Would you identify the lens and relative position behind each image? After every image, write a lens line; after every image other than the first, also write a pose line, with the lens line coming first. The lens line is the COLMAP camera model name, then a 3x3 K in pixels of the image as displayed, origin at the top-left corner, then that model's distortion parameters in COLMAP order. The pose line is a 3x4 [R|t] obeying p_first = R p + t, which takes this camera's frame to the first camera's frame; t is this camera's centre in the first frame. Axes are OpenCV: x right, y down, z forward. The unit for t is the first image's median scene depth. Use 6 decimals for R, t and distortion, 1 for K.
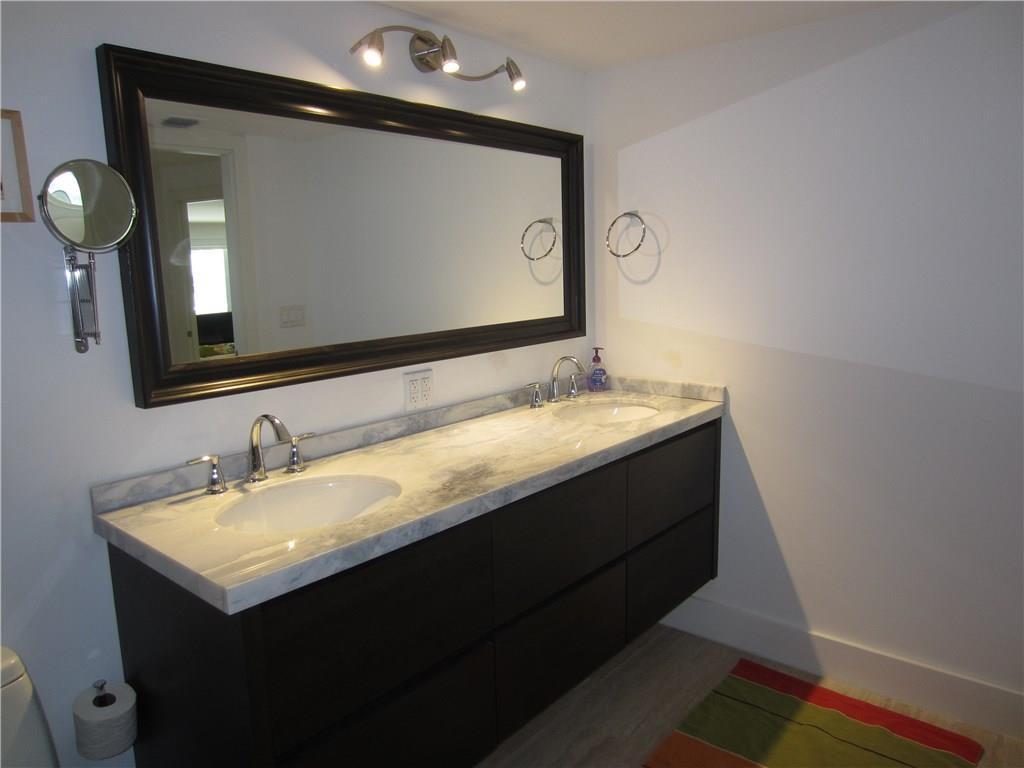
lens RADIAL K [[726.8, 0, 513.4], [0, 726.8, 387.0], [0, 0, 1]] dist [-0.029808, 0.011910]
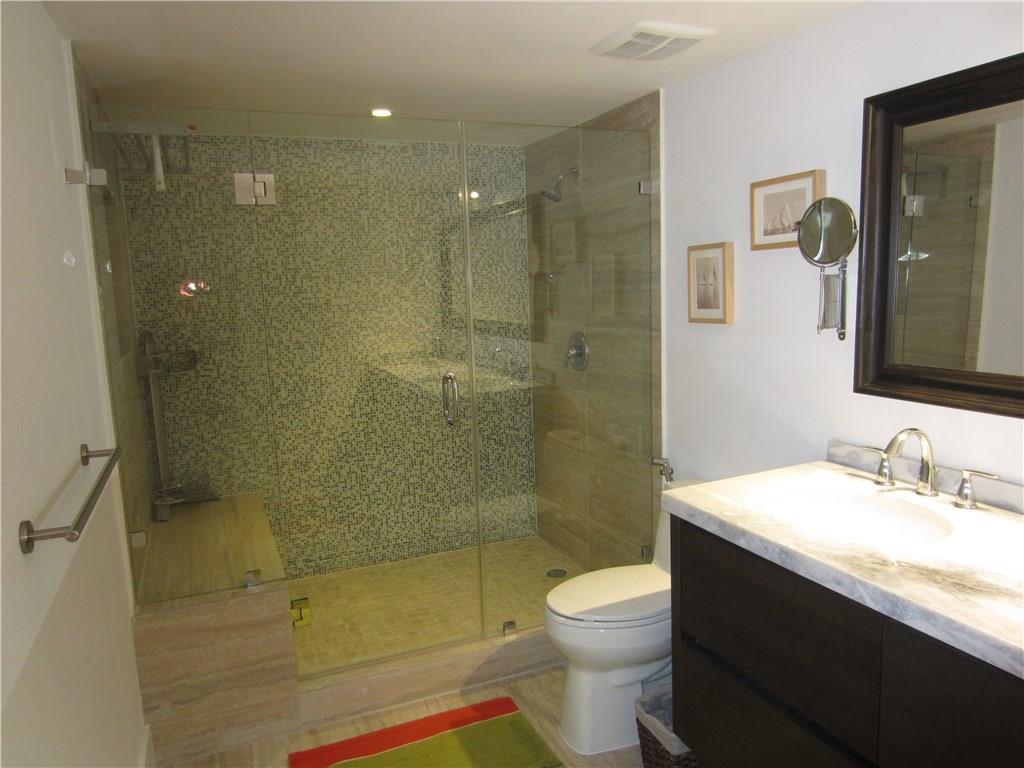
lens RADIAL K [[726.8, 0, 513.4], [0, 726.8, 387.0], [0, 0, 1]] dist [-0.029808, 0.011910]
pose [[-0.440604, 0.174842, -0.880510, 0.800531], [-0.103197, 0.964482, 0.243156, -0.211133], [0.891750, 0.198001, -0.406911, 0.962049]]
